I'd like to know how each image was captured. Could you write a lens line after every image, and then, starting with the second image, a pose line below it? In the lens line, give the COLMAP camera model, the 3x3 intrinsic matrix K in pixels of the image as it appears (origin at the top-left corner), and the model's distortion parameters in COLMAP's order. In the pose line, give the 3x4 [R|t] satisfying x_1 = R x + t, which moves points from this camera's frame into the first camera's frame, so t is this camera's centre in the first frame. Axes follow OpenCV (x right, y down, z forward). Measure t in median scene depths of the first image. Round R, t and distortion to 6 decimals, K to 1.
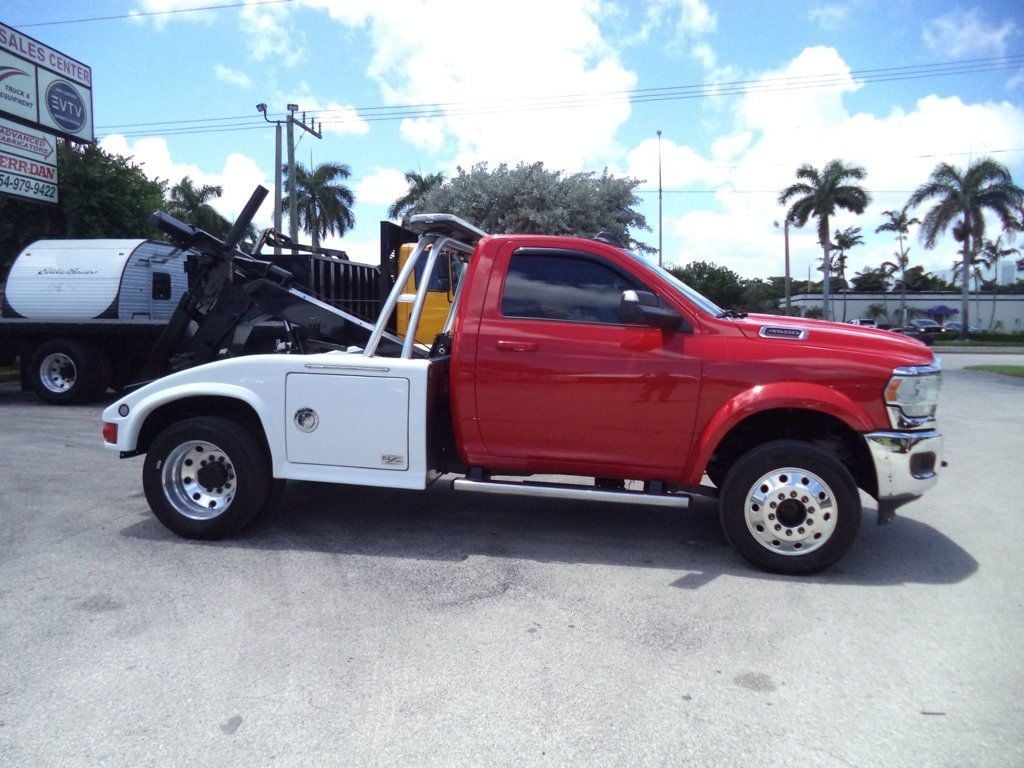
lens RADIAL K [[840.7, 0, 512.0], [0, 840.7, 384.0], [0, 0, 1]] dist [-0.029154, -0.002780]
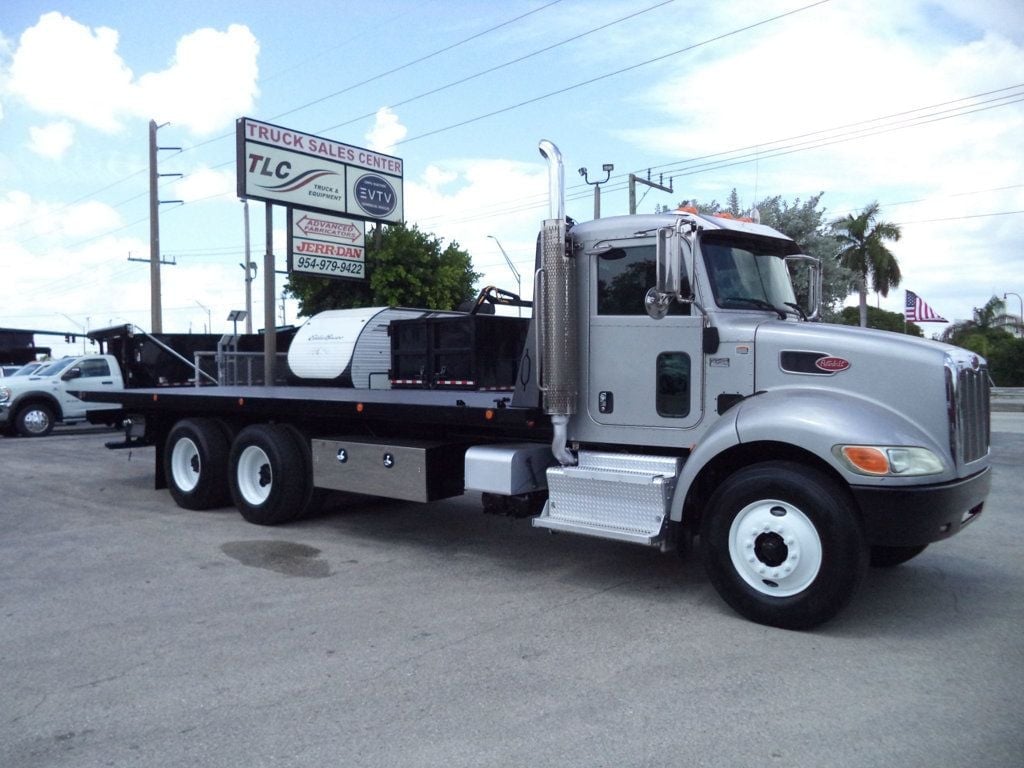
lens RADIAL K [[840.7, 0, 512.0], [0, 840.7, 384.0], [0, 0, 1]] dist [-0.029154, -0.002780]
pose [[0.830373, 0.003203, -0.557199, 0.292043], [-0.037989, 0.997982, -0.050877, -0.017547], [0.555912, 0.063415, 0.828819, 0.152434]]
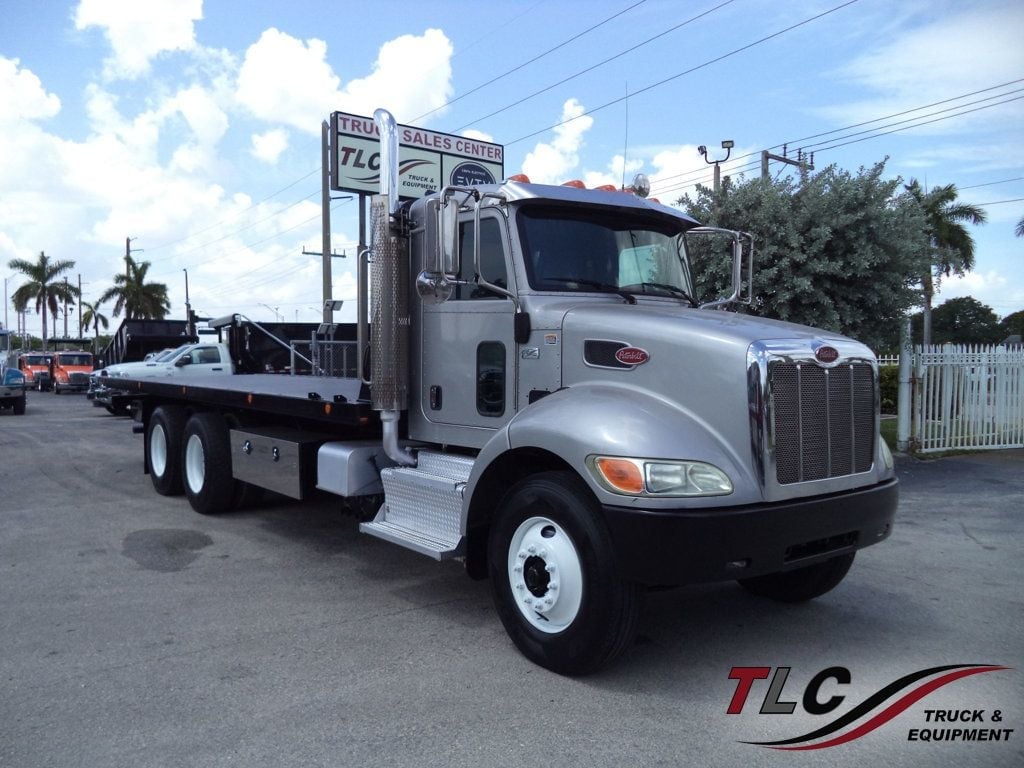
lens RADIAL K [[844.1, 0, 511.1], [0, 844.1, 372.1], [0, 0, 1]] dist [-0.017951, -0.038791]
pose [[0.687706, 0.010152, -0.725918, 0.370989], [-0.058640, 0.997412, -0.041604, -0.026473], [0.723617, 0.071179, 0.686522, 0.258893]]
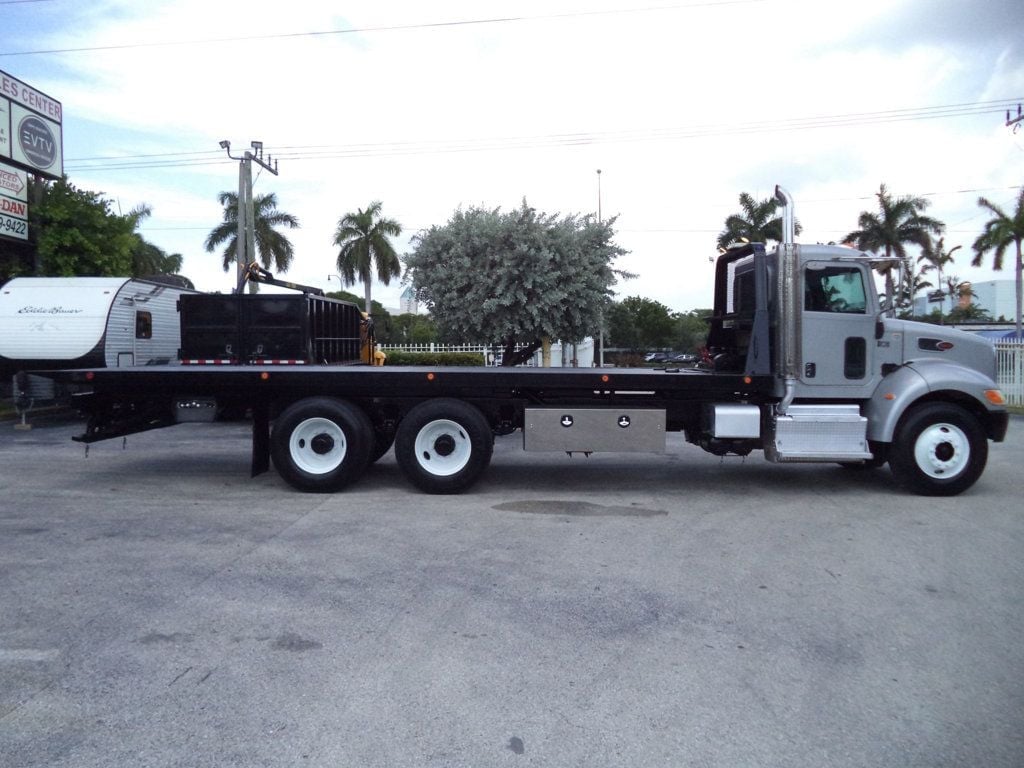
lens RADIAL K [[840.7, 0, 512.0], [0, 840.7, 384.0], [0, 0, 1]] dist [-0.029154, -0.002780]
pose [[0.996028, -0.007377, 0.088739, -0.068645], [0.010818, 0.999206, -0.038355, -0.003999], [-0.088386, 0.039162, 0.995316, -0.018349]]
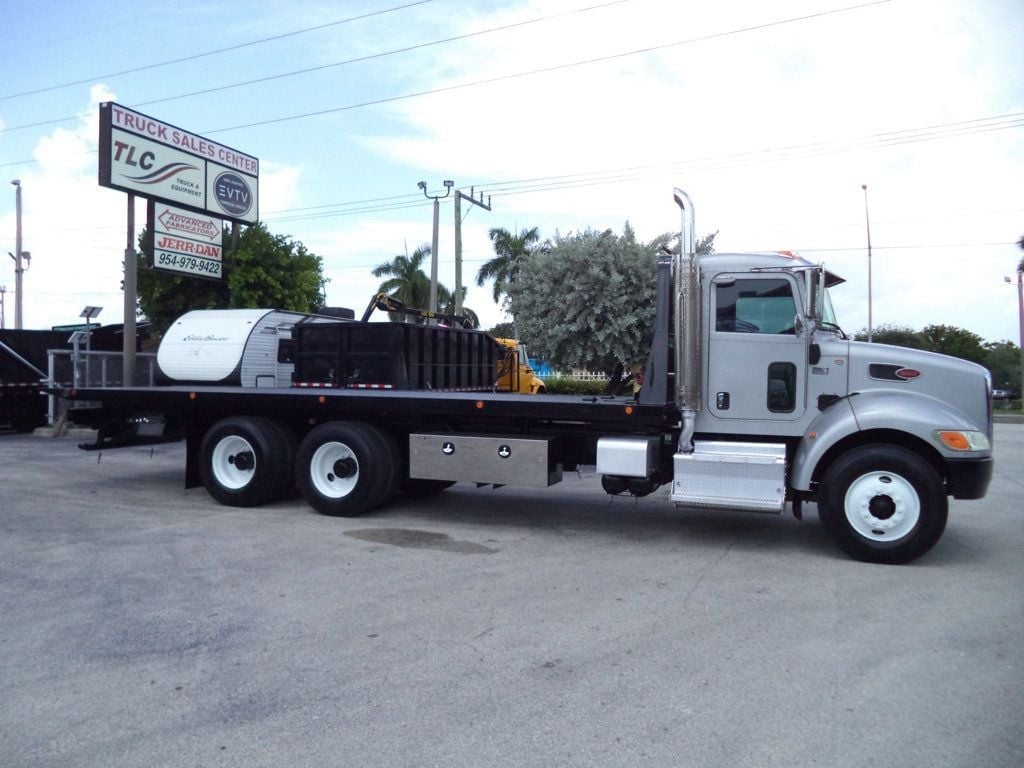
lens RADIAL K [[840.7, 0, 512.0], [0, 840.7, 384.0], [0, 0, 1]] dist [-0.029154, -0.002780]
pose [[0.961717, 0.010750, -0.273835, 0.155369], [-0.031252, 0.997014, -0.070620, -0.004614], [0.272258, 0.076474, 0.959181, 0.022611]]
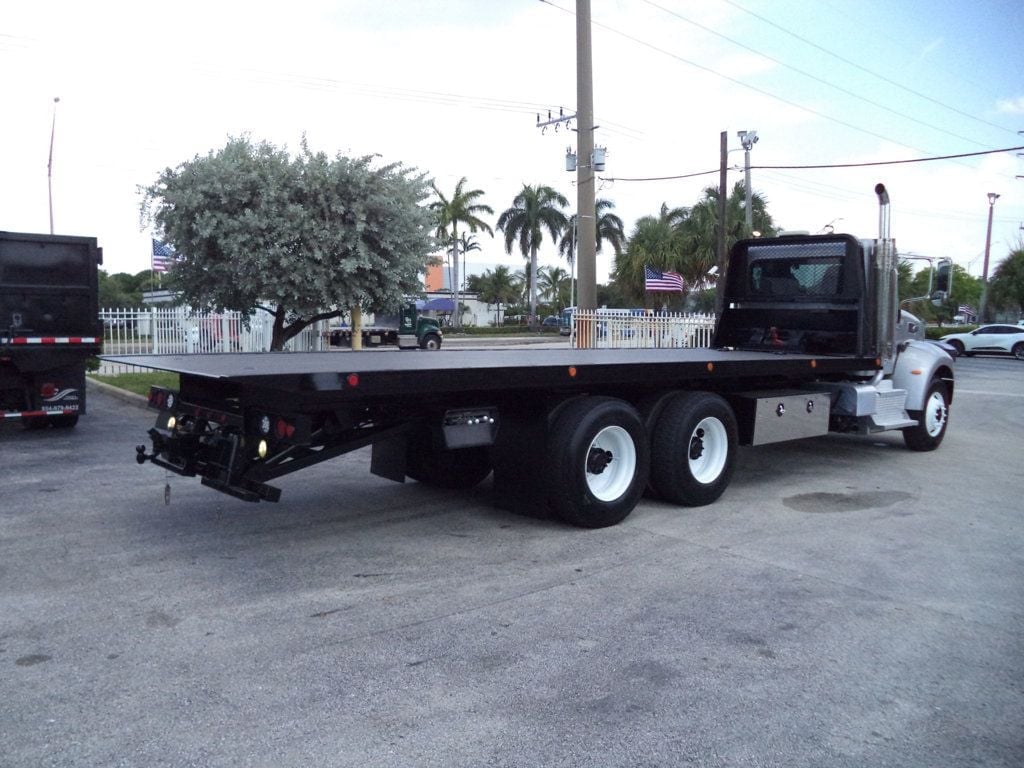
lens RADIAL K [[840.7, 0, 512.0], [0, 840.7, 384.0], [0, 0, 1]] dist [-0.029154, -0.002780]
pose [[0.688072, -0.051761, 0.723794, -0.405441], [0.046998, 0.998537, 0.026730, -0.032031], [-0.724119, 0.015625, 0.689498, 0.242854]]
